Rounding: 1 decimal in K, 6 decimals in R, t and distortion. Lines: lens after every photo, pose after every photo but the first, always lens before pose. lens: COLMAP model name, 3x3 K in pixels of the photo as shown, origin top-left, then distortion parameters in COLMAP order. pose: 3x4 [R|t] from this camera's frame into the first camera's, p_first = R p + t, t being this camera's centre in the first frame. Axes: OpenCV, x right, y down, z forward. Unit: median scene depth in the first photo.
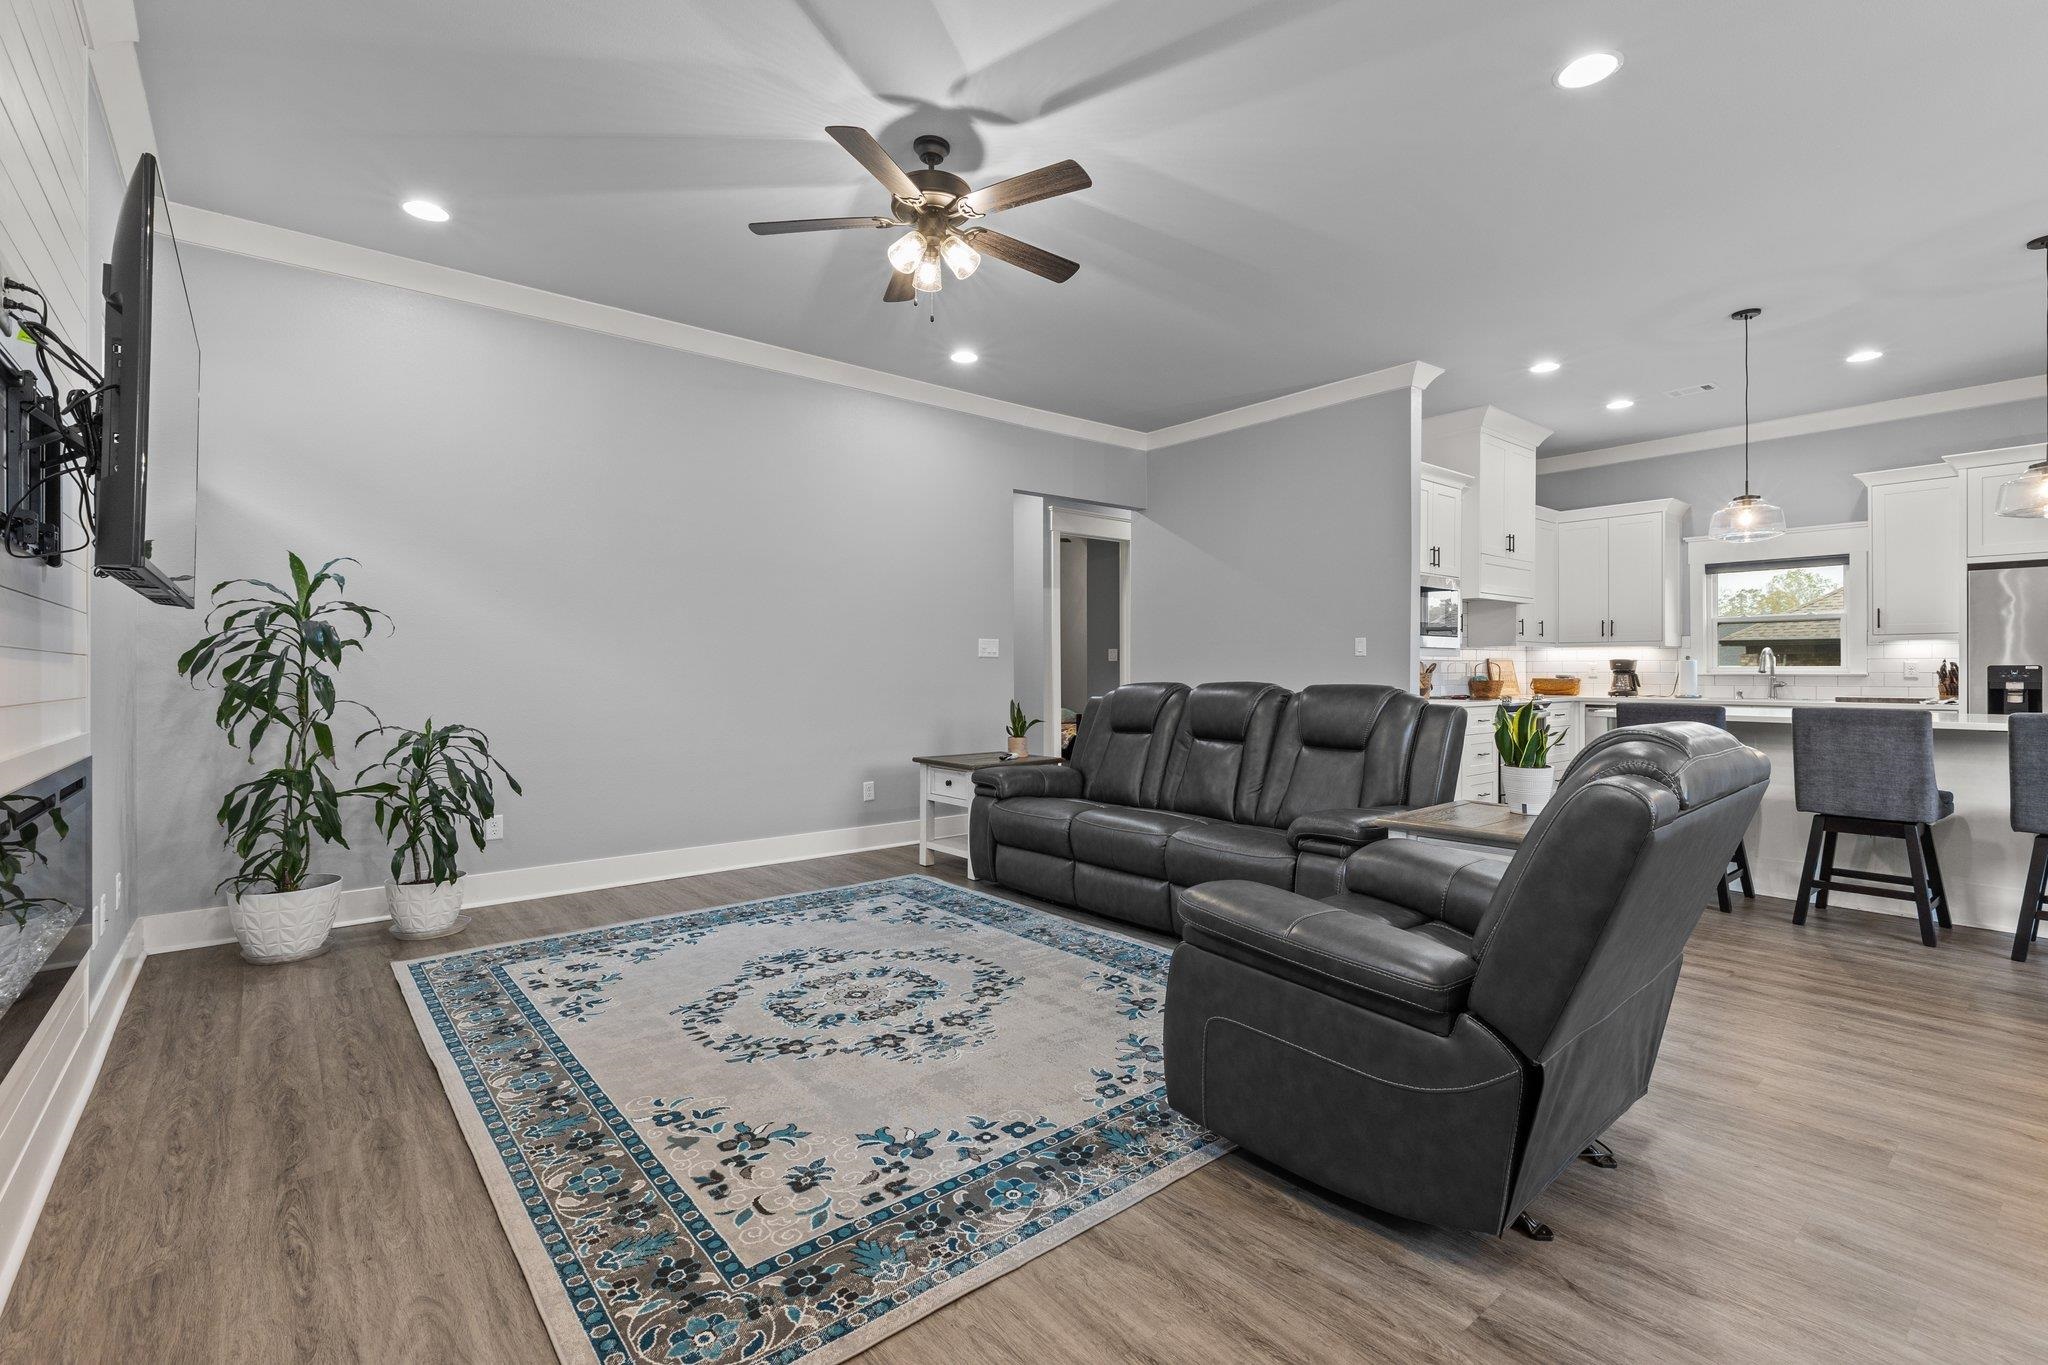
lens RADIAL K [[914.7, 0, 1024.9], [0, 914.7, 673.1], [0, 0, 1]] dist [0.002128, 0.000522]
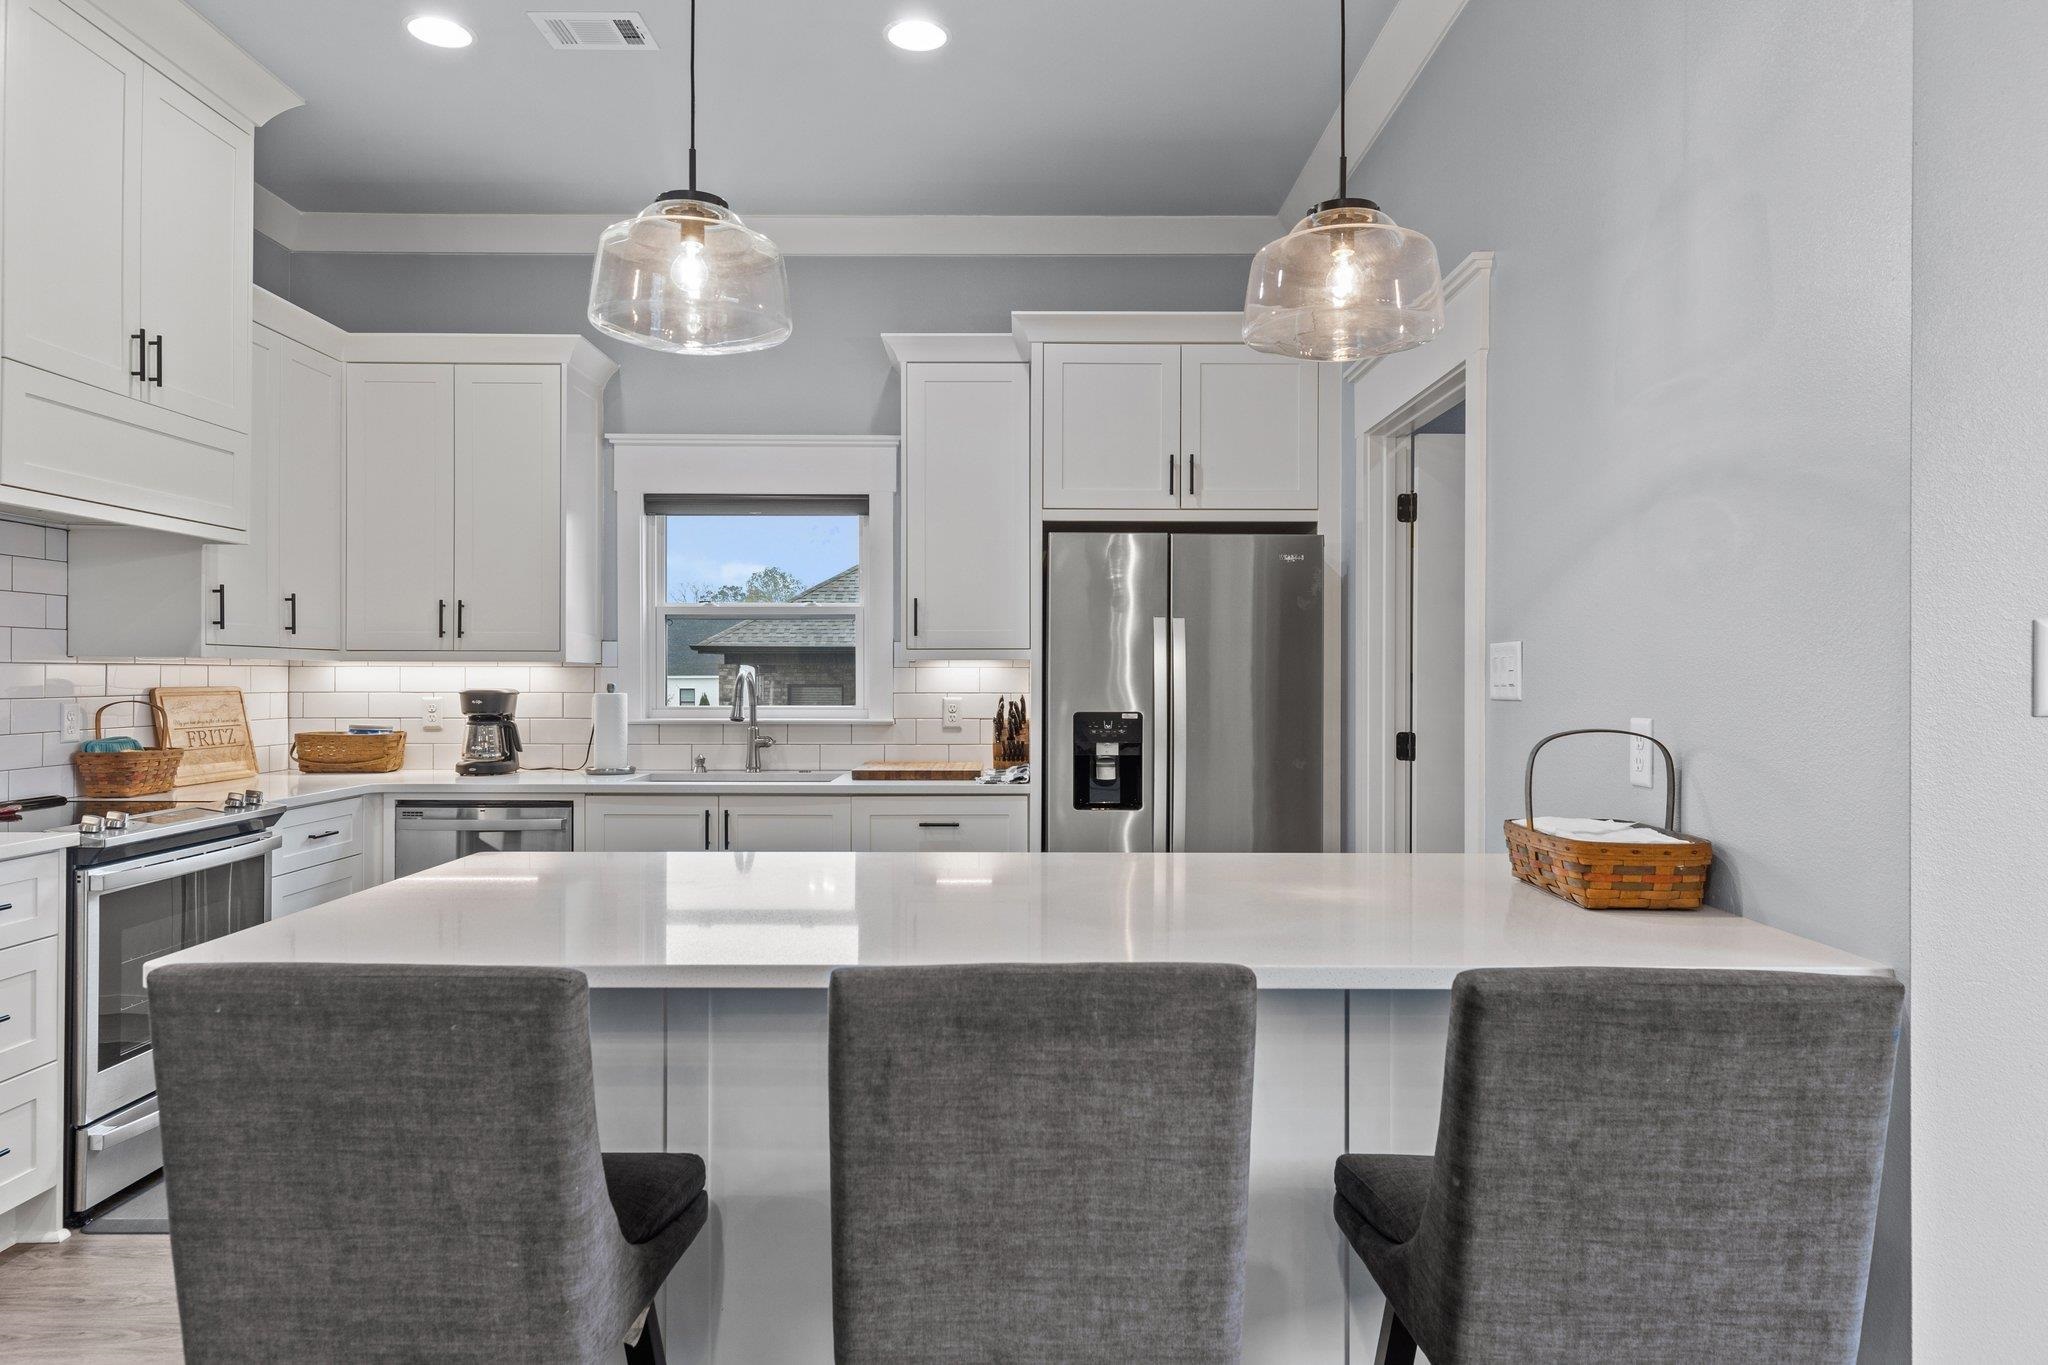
lens RADIAL K [[1281.3, 0, 1024.0], [0, 1281.3, 682.5], [0, 0, 1]] dist [0.001791, 0.001816]
pose [[0.626330, -0.000579, 0.779558, 0.372402], [0.000360, 1.000000, 0.000453, -0.021176], [-0.779558, -0.000003, 0.626330, 0.459088]]
